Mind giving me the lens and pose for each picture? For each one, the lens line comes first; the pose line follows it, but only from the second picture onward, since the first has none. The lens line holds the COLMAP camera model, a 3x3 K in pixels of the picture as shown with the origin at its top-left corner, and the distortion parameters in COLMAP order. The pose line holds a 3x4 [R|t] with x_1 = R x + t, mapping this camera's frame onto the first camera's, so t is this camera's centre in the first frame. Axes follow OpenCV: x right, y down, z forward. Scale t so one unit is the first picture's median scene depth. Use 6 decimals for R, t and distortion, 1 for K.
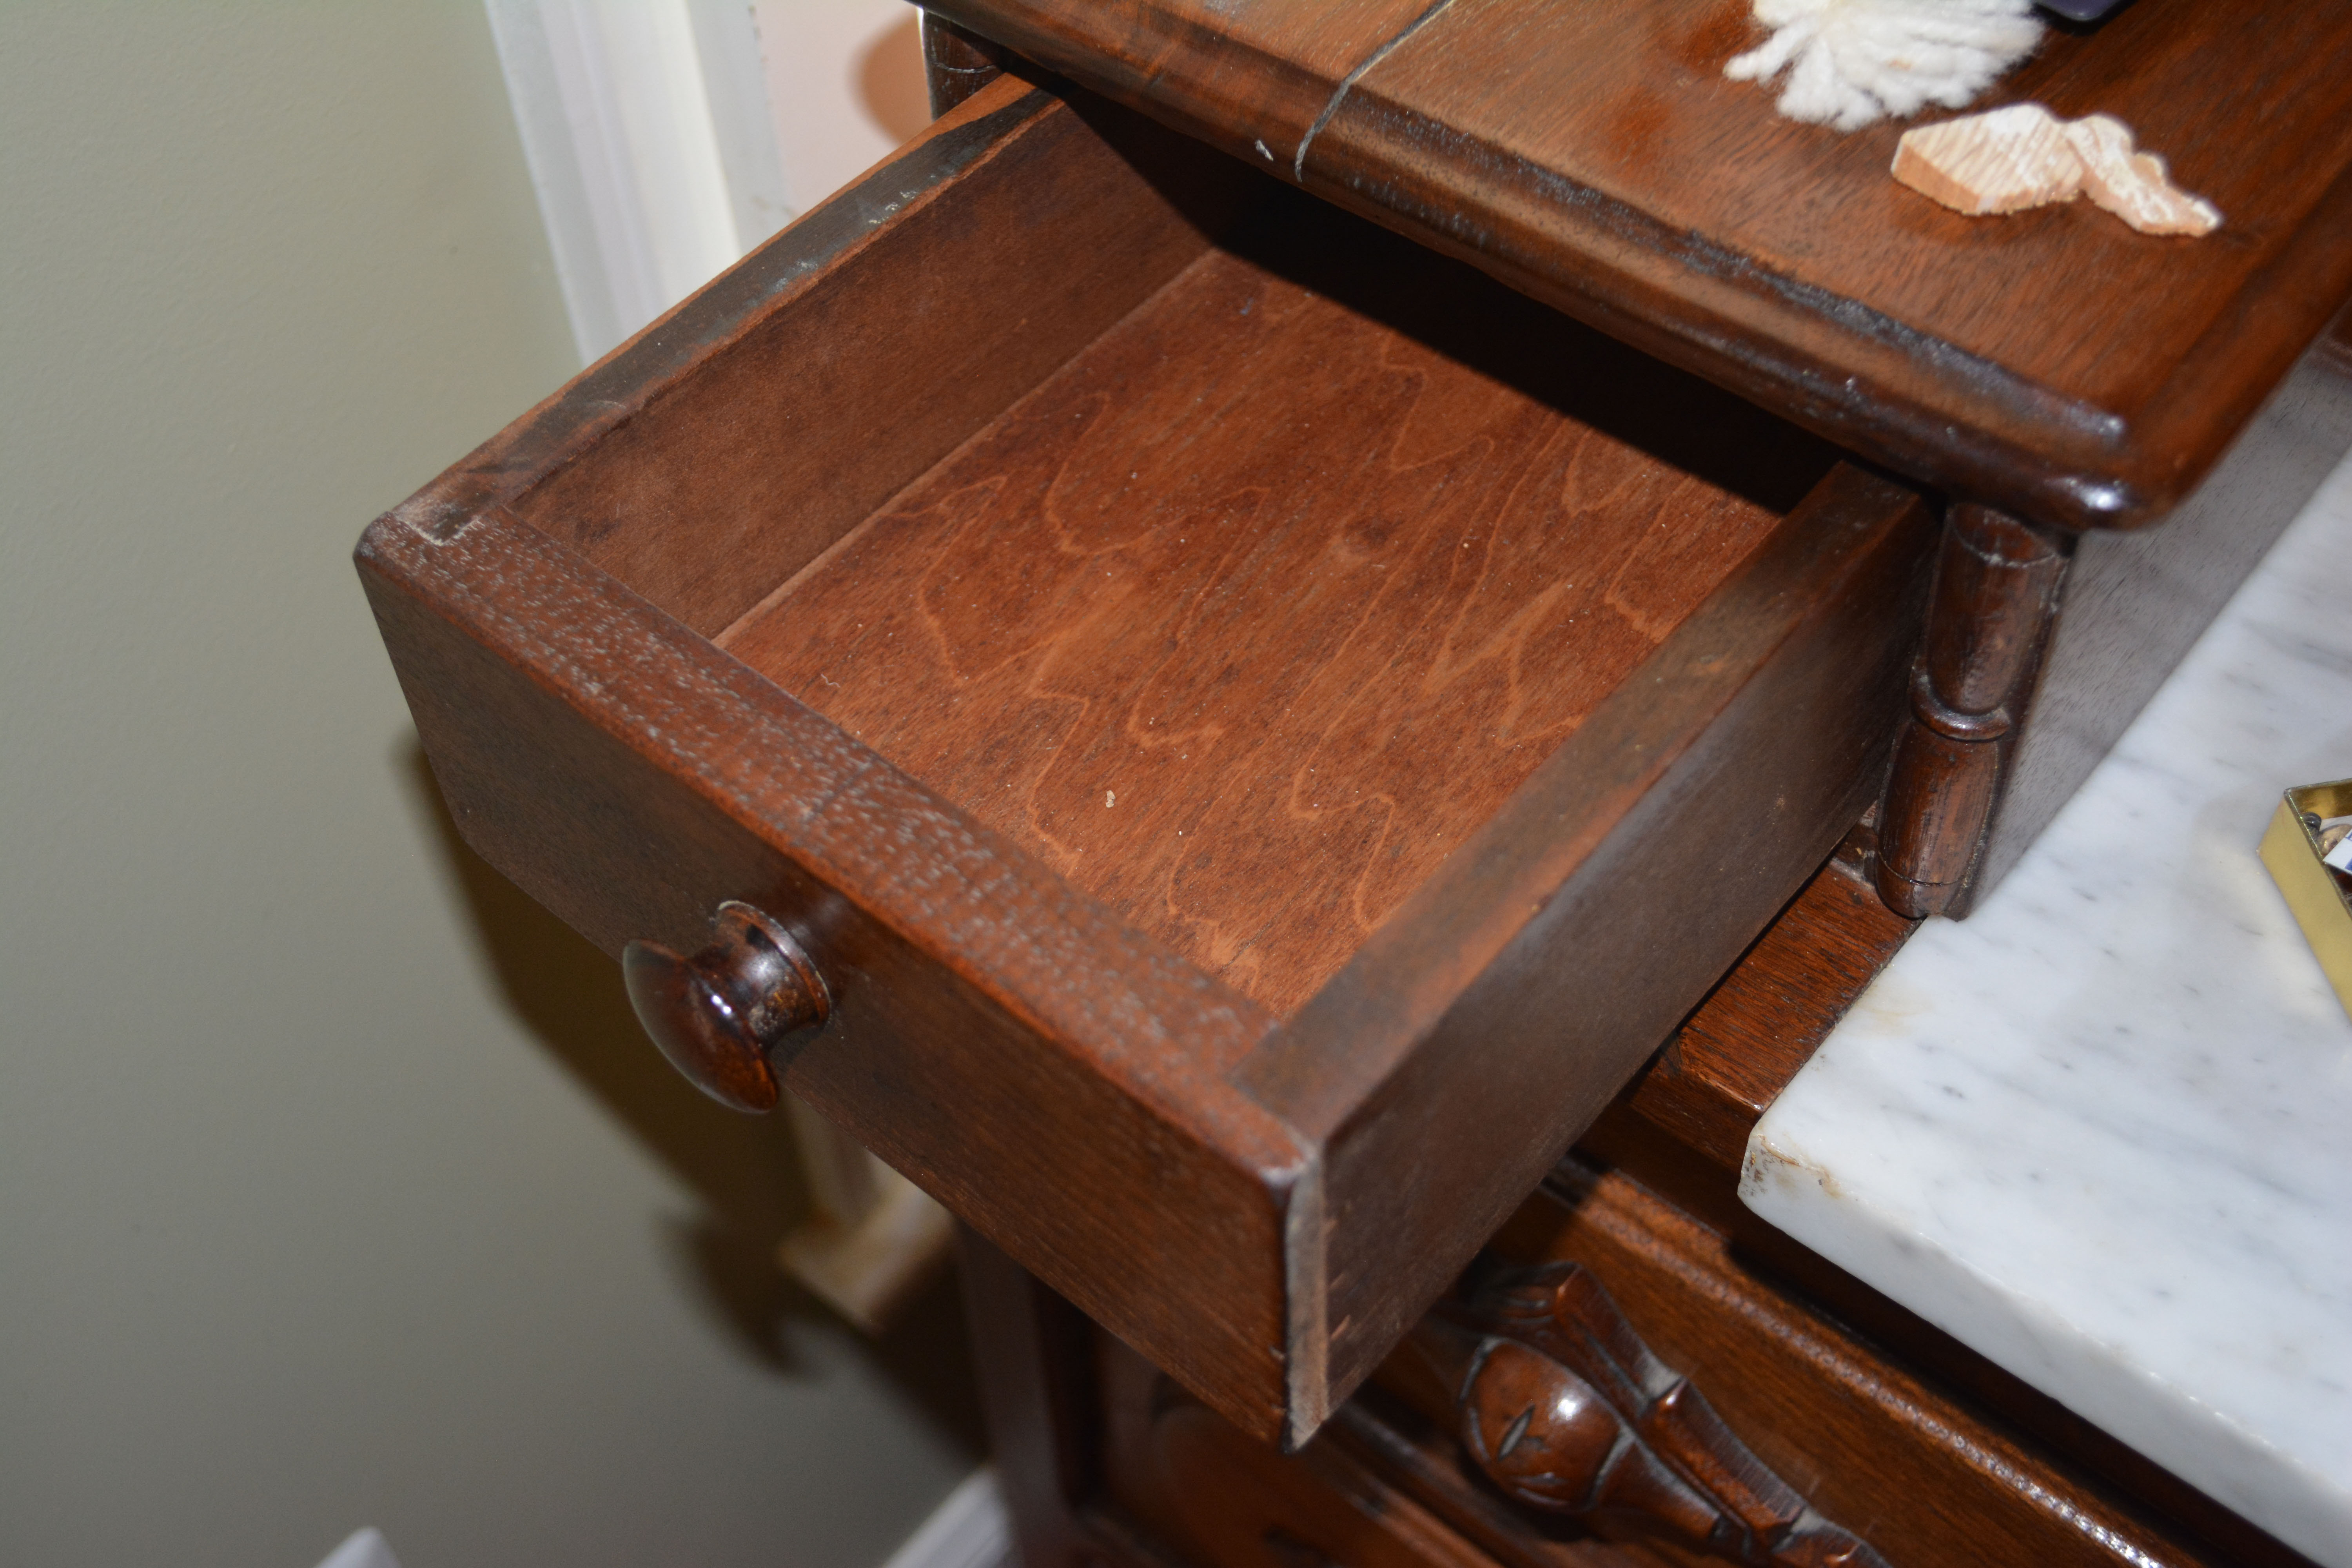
lens RADIAL K [[2712.9, 0, 1174.8], [0, 2712.9, 786.0], [0, 0, 1]] dist [-0.056966, 0.000000]
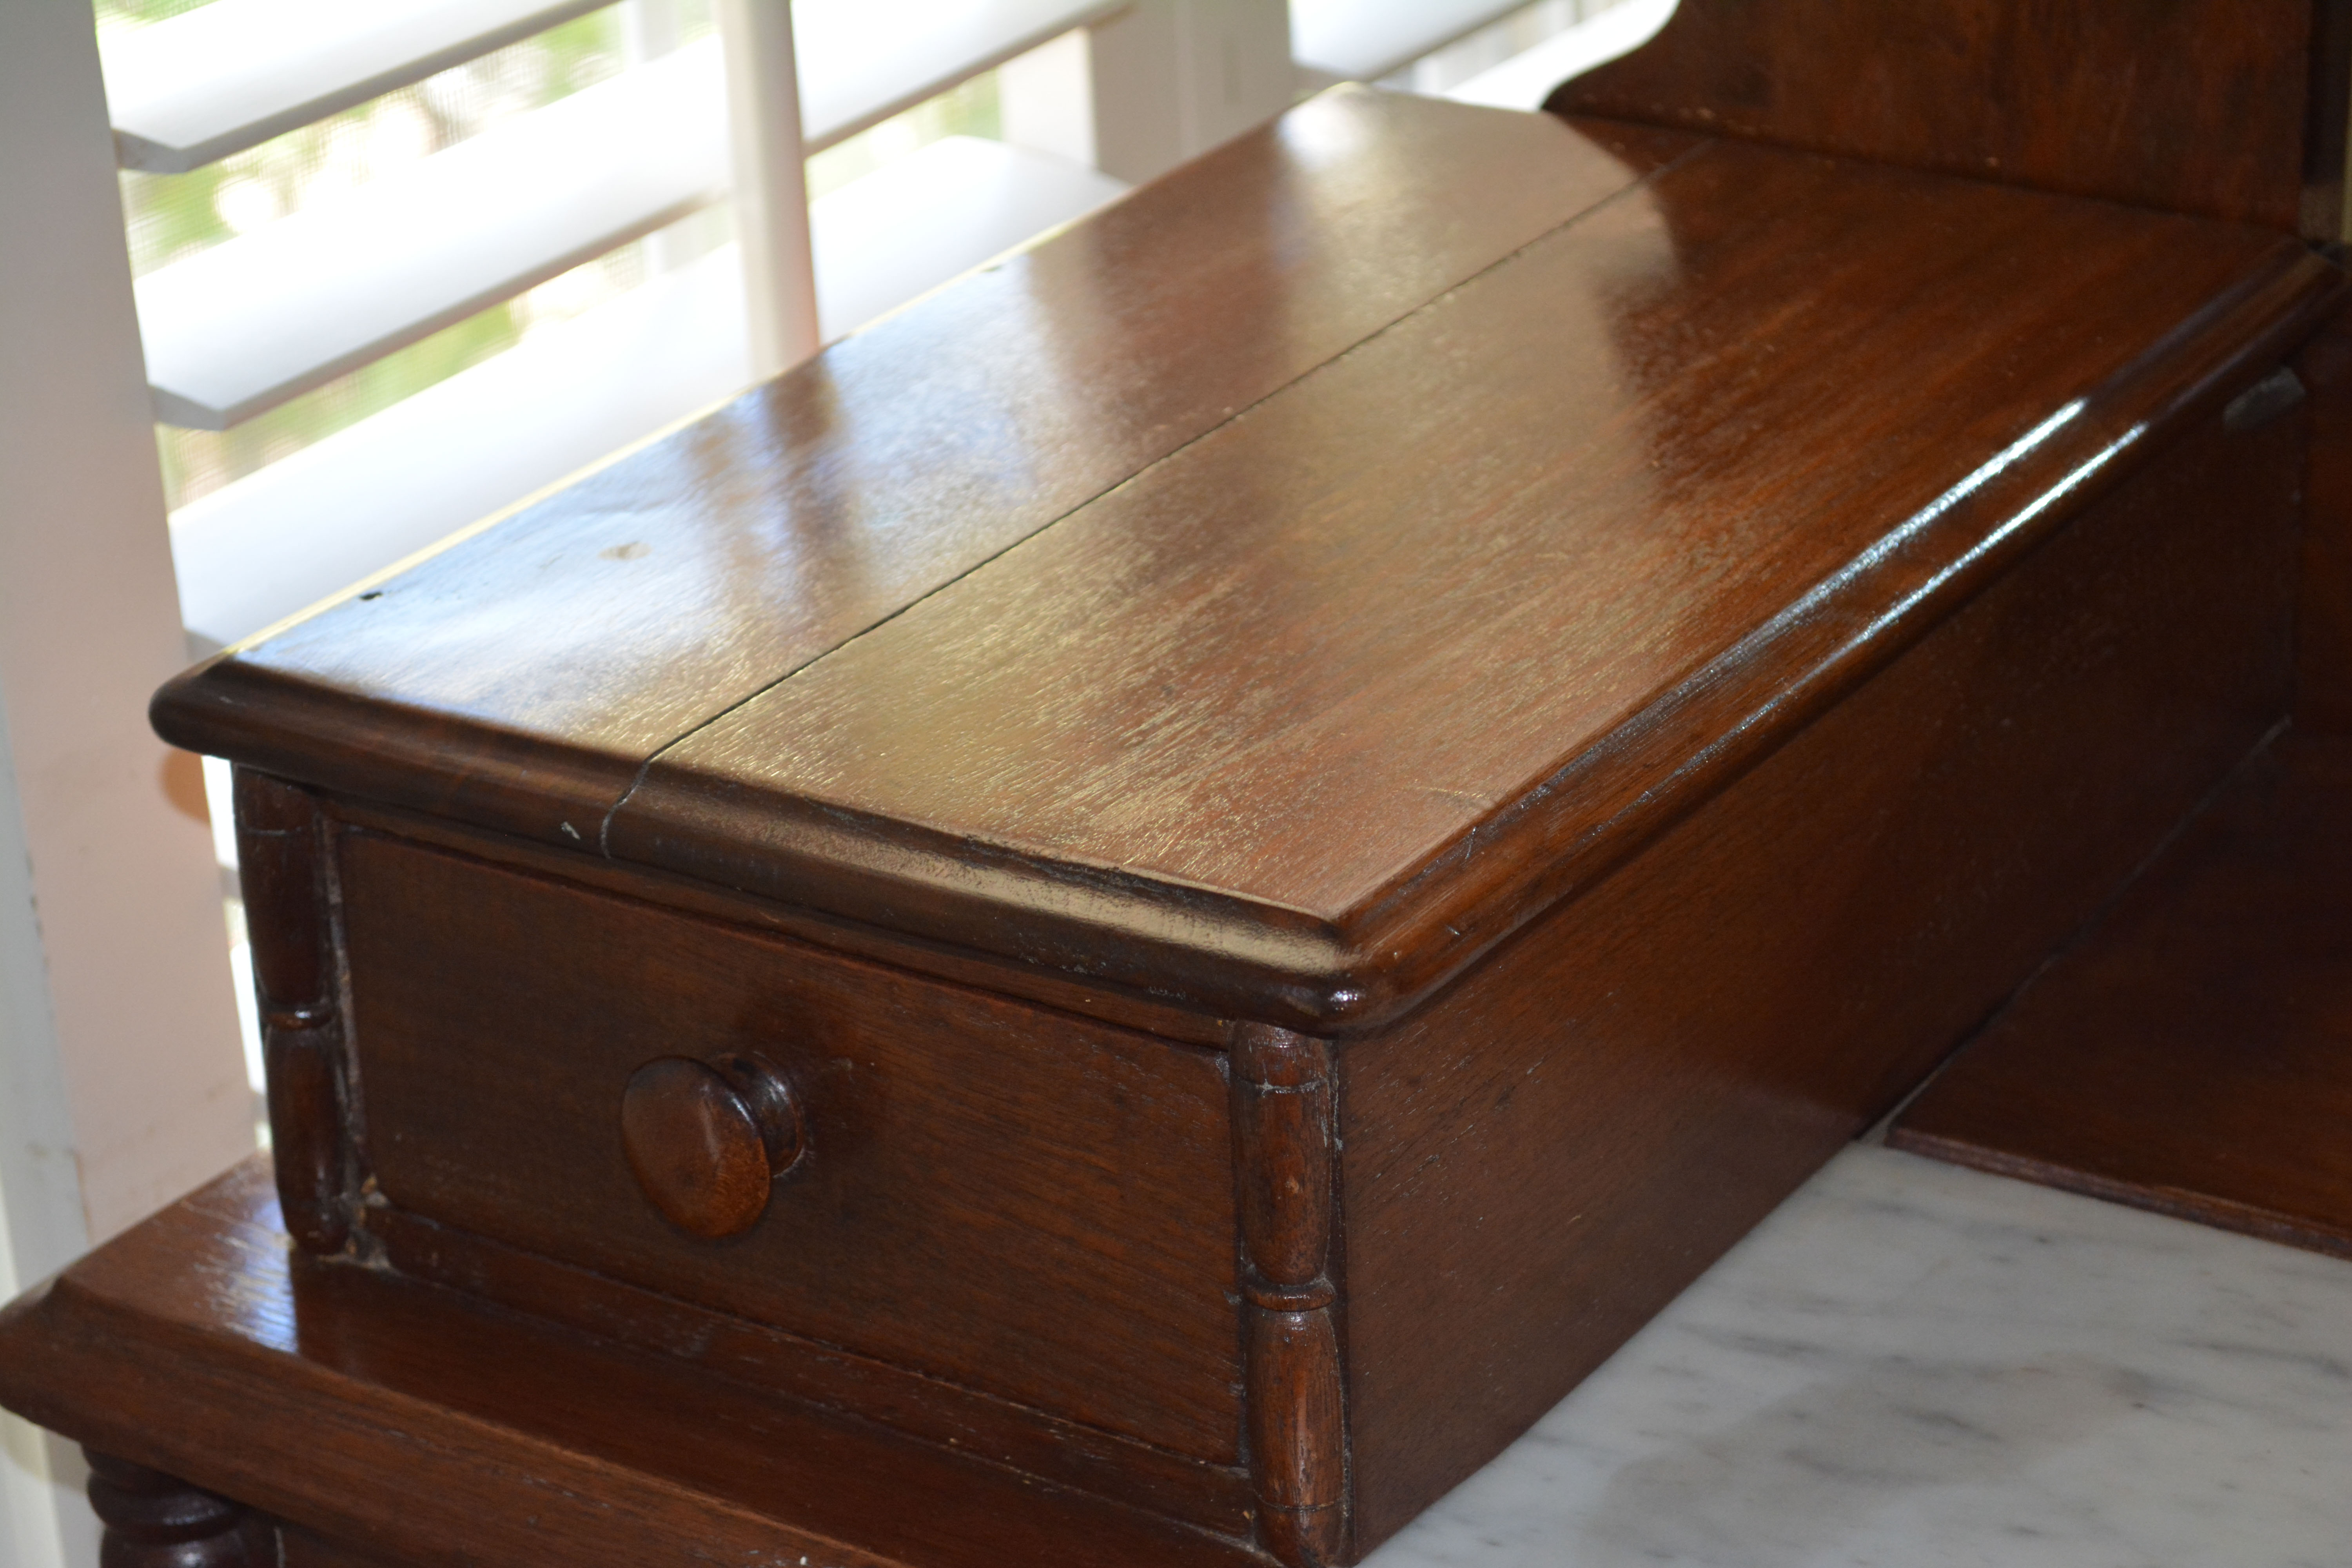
lens RADIAL K [[5226.4, 0, 1178.4], [0, 5226.4, 782.8], [0, 0, 1]] dist [0.031612, 0.000000]
pose [[0.994088, -0.048749, 0.097015, 0.070752], [0.086441, 0.896033, -0.435491, 0.631668], [-0.065699, 0.441302, 0.894950, -0.796928]]
